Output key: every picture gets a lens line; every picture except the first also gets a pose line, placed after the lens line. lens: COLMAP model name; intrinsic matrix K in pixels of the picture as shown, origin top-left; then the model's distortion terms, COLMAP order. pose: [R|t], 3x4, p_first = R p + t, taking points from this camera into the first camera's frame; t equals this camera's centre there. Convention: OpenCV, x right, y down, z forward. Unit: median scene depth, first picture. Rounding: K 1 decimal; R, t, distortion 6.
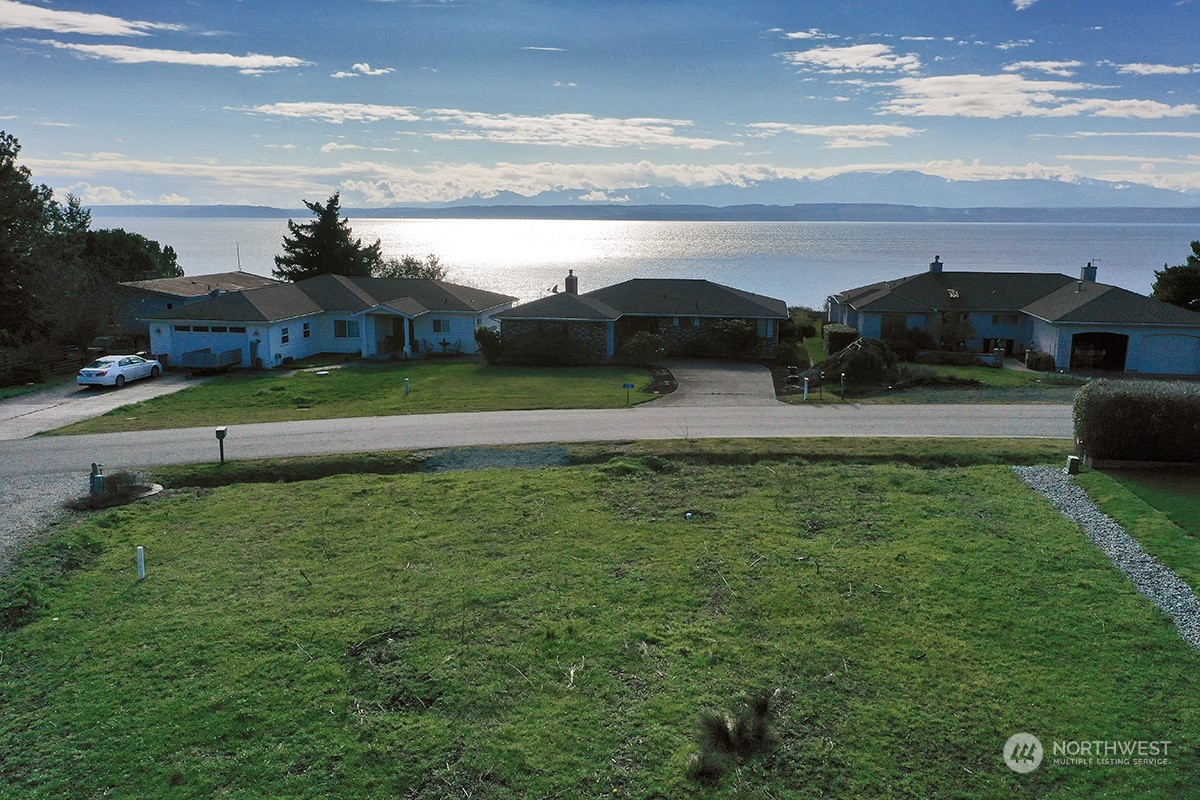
lens RADIAL K [[903.2, 0, 598.9], [0, 903.2, 361.1], [0, 0, 1]] dist [0.003911, -0.003536]
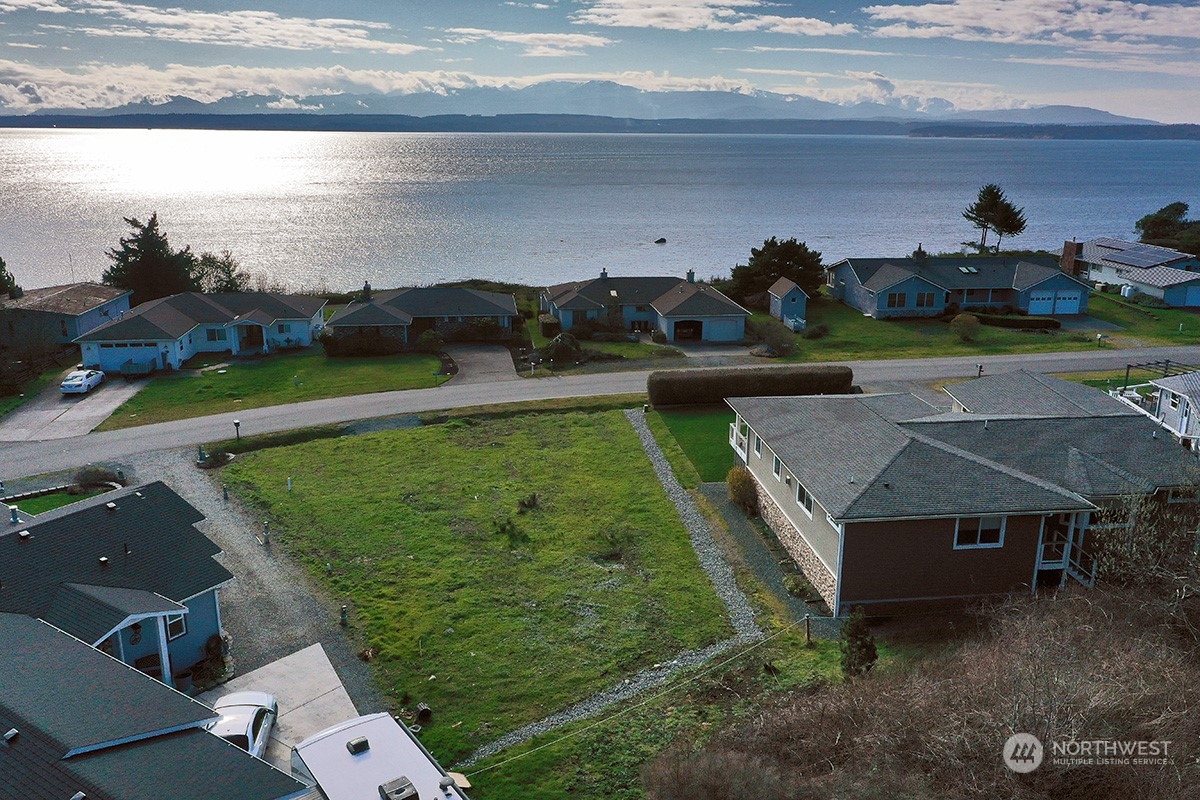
lens RADIAL K [[903.2, 0, 587.7], [0, 903.2, 371.2], [0, 0, 1]] dist [0.003911, -0.003536]
pose [[0.953764, -0.070794, 0.292101, -0.145598], [0.039714, 0.993027, 0.111000, -0.118106], [-0.297923, -0.094267, 0.949924, -0.564080]]
